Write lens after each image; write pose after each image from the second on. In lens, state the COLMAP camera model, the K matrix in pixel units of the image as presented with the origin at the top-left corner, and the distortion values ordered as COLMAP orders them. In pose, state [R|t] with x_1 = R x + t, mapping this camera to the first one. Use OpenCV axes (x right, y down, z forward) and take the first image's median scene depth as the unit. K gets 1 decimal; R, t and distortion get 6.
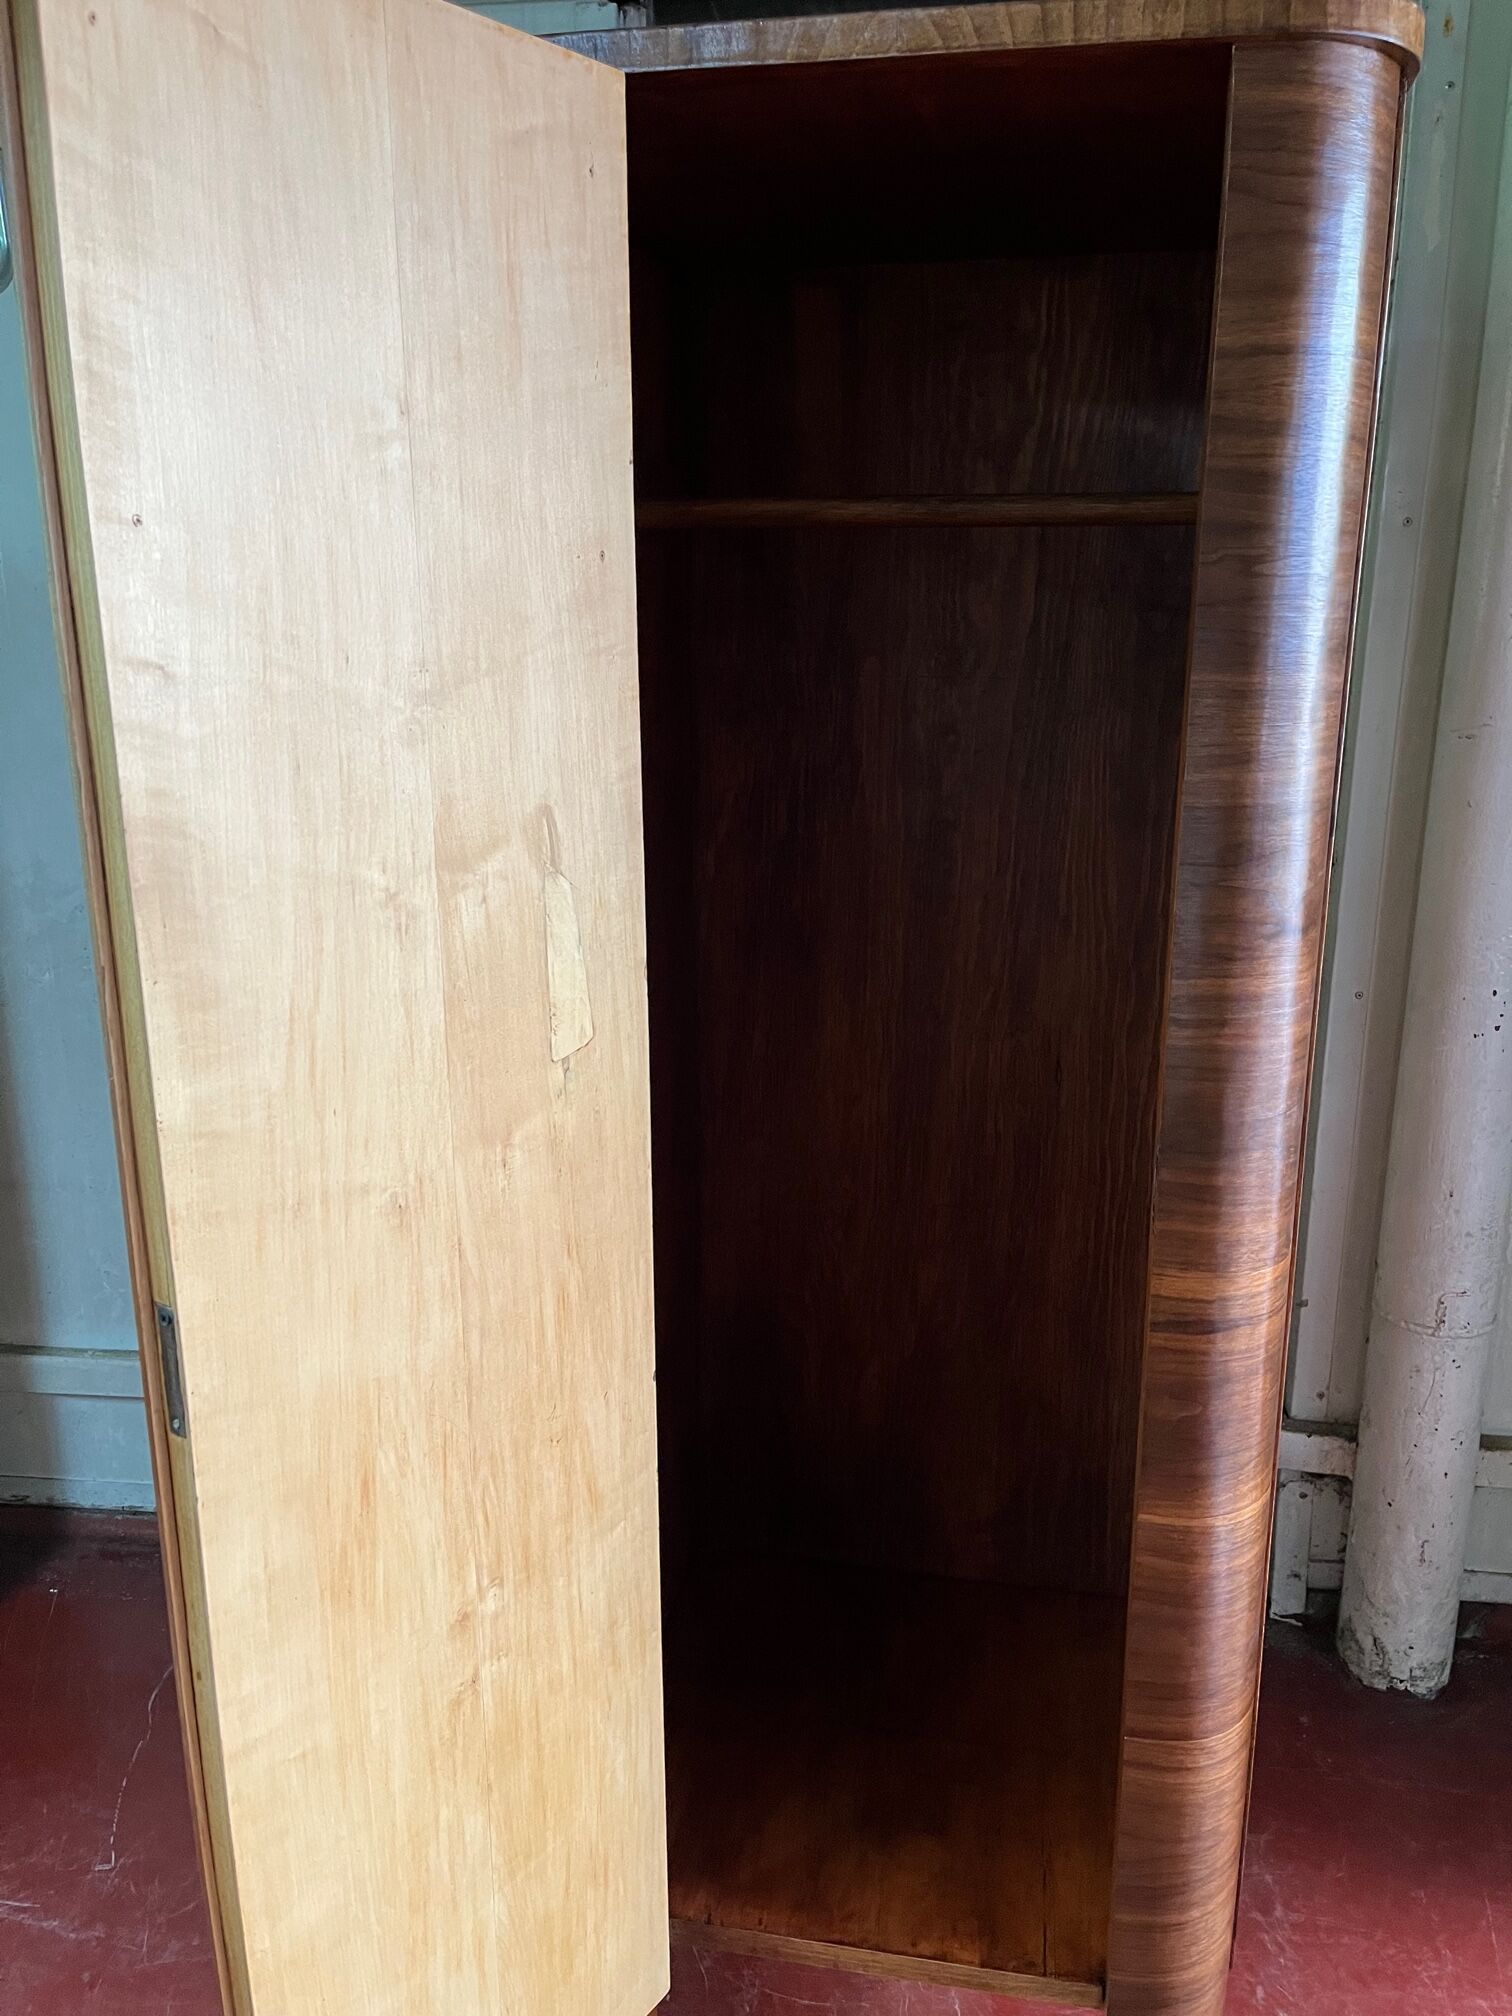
lens RADIAL K [[1532.9, 0, 767.1], [0, 1532.9, 1028.7], [0, 0, 1]] dist [0.064563, -0.086346]
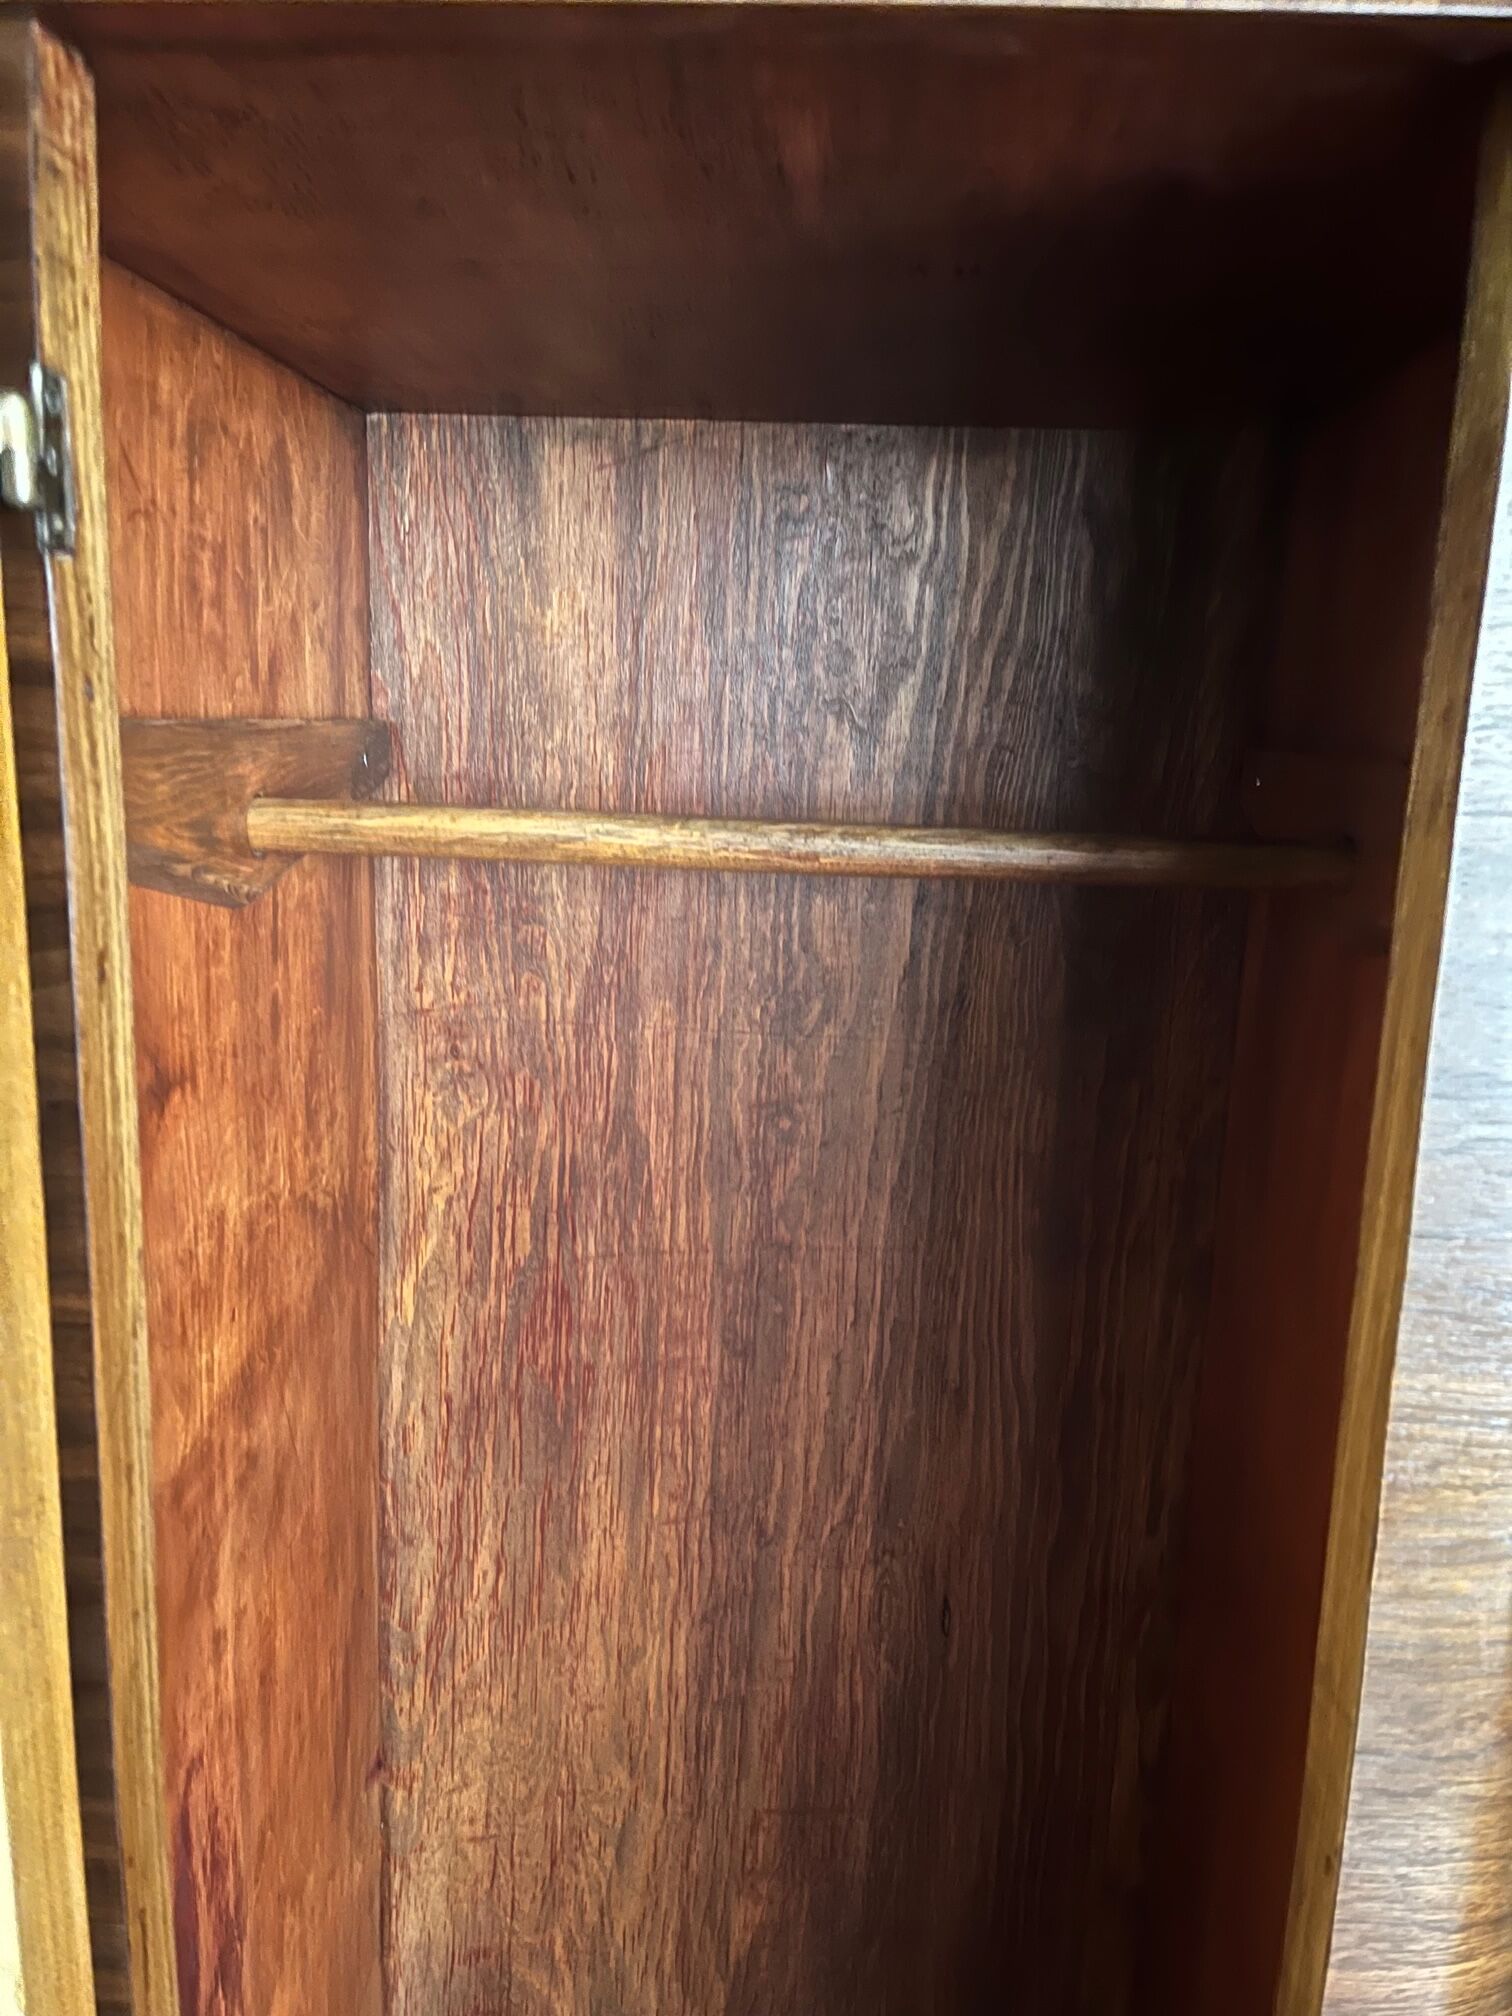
lens RADIAL K [[1532.9, 0, 764.8], [0, 1532.9, 1002.1], [0, 0, 1]] dist [0.064563, -0.086346]
pose [[0.988933, 0.006539, 0.148217, 0.014867], [0.004435, 0.997279, -0.073587, -0.197984], [-0.148295, 0.073430, 0.986213, 0.367896]]
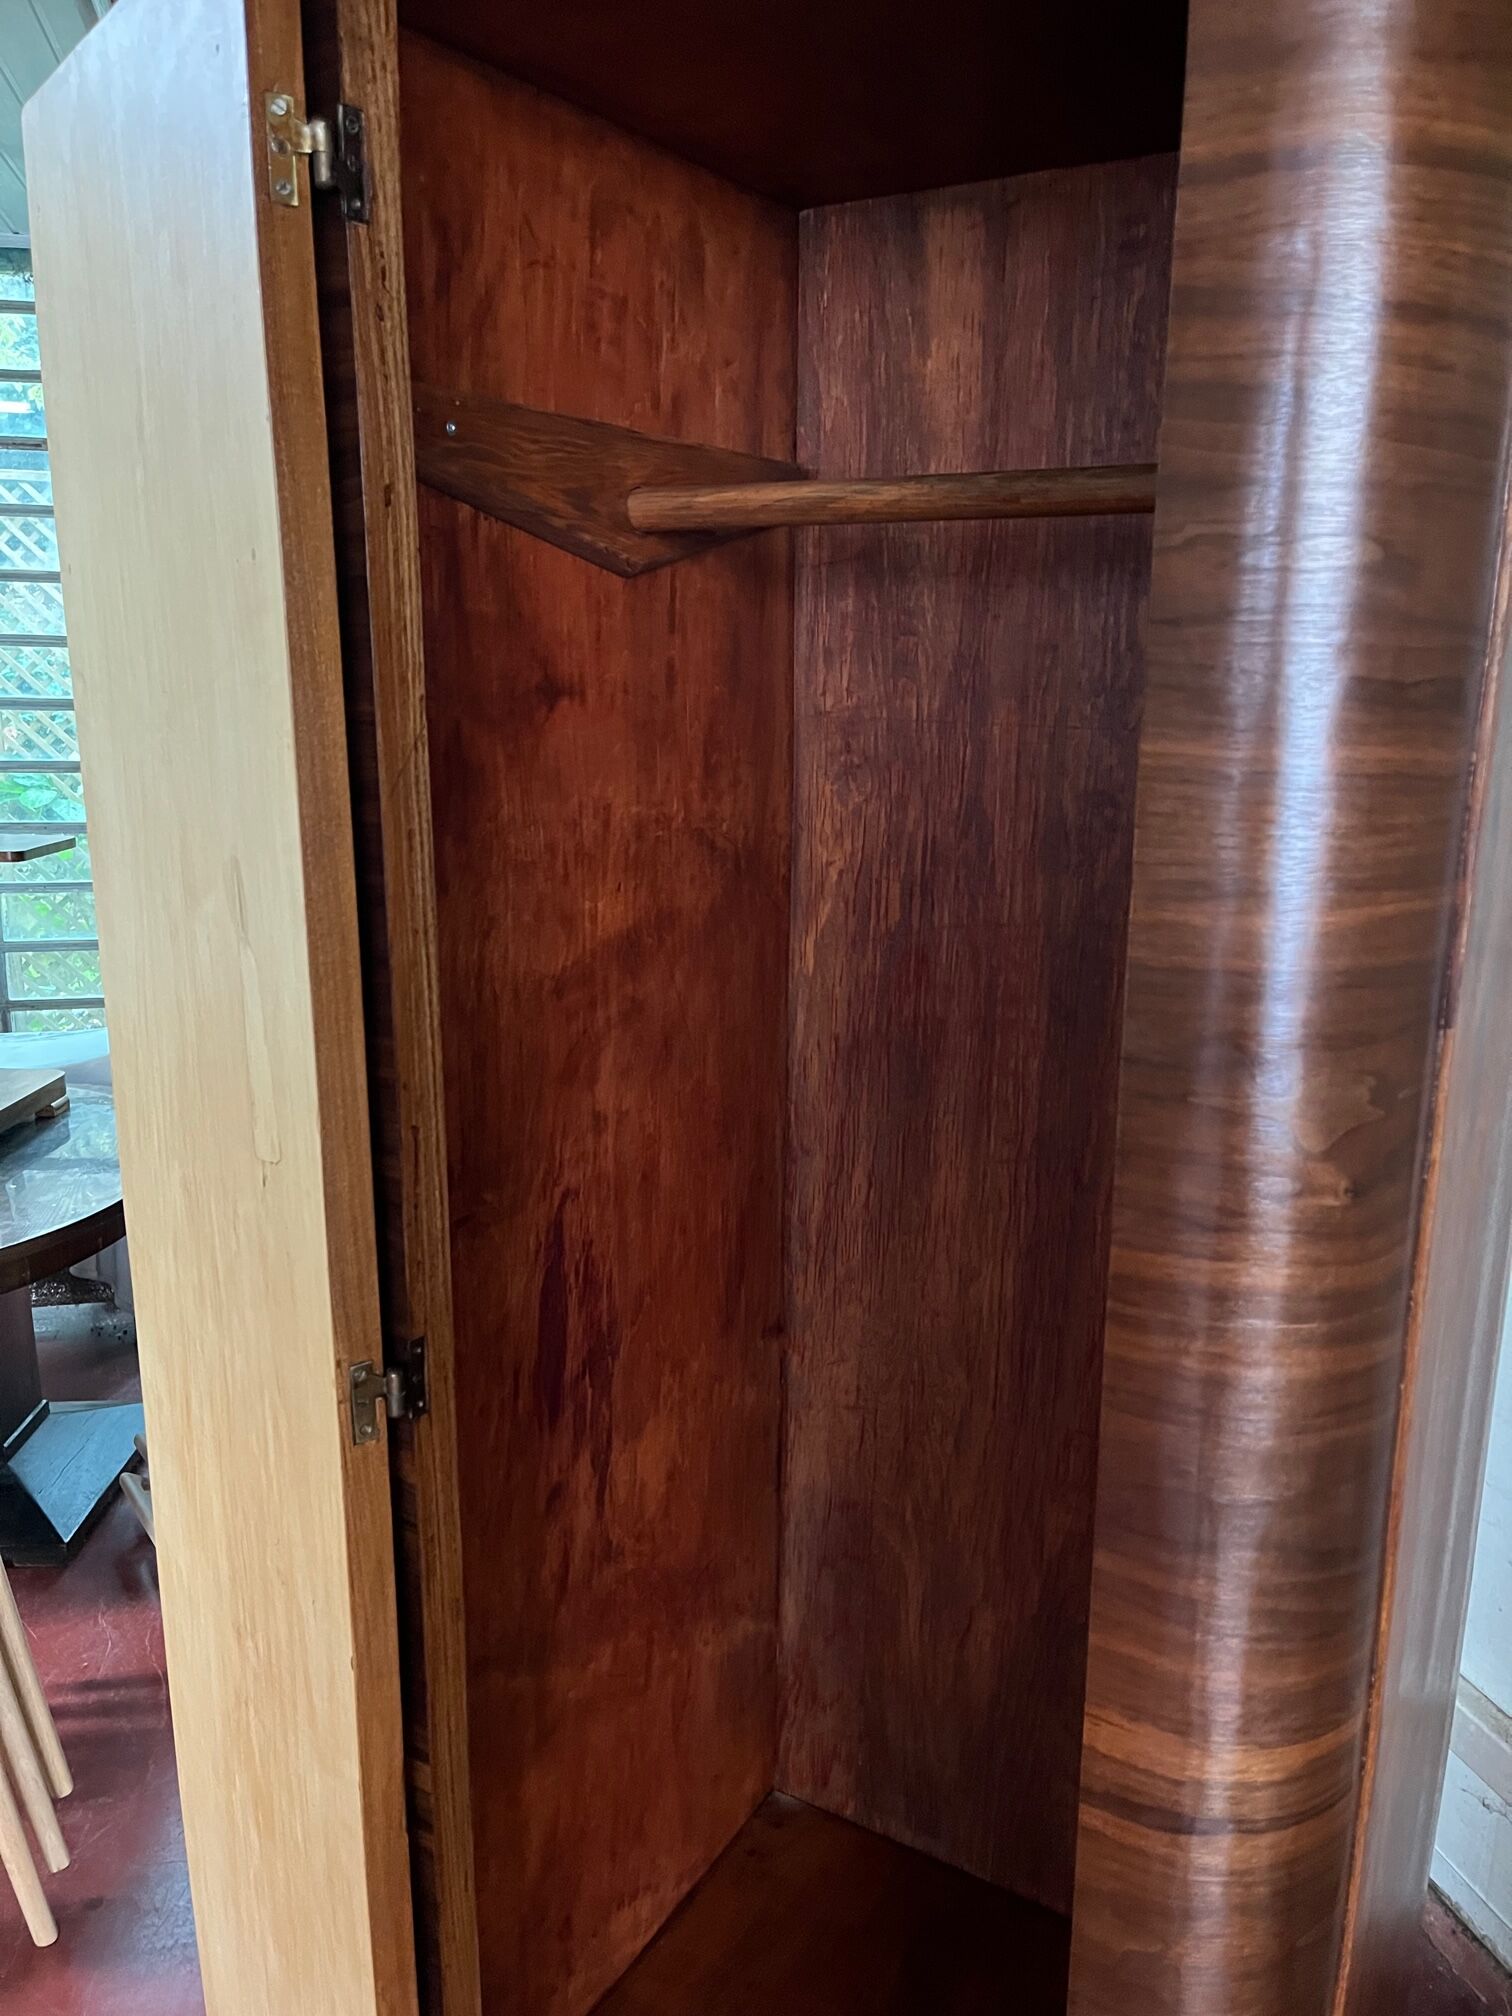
lens RADIAL K [[1532.9, 0, 775.7], [0, 1532.9, 1027.4], [0, 0, 1]] dist [0.064563, -0.086346]
pose [[0.943405, 0.088514, -0.319612, 0.219787], [-0.095894, 0.995364, -0.007396, -0.067568], [0.317475, 0.037626, 0.947520, 0.264888]]
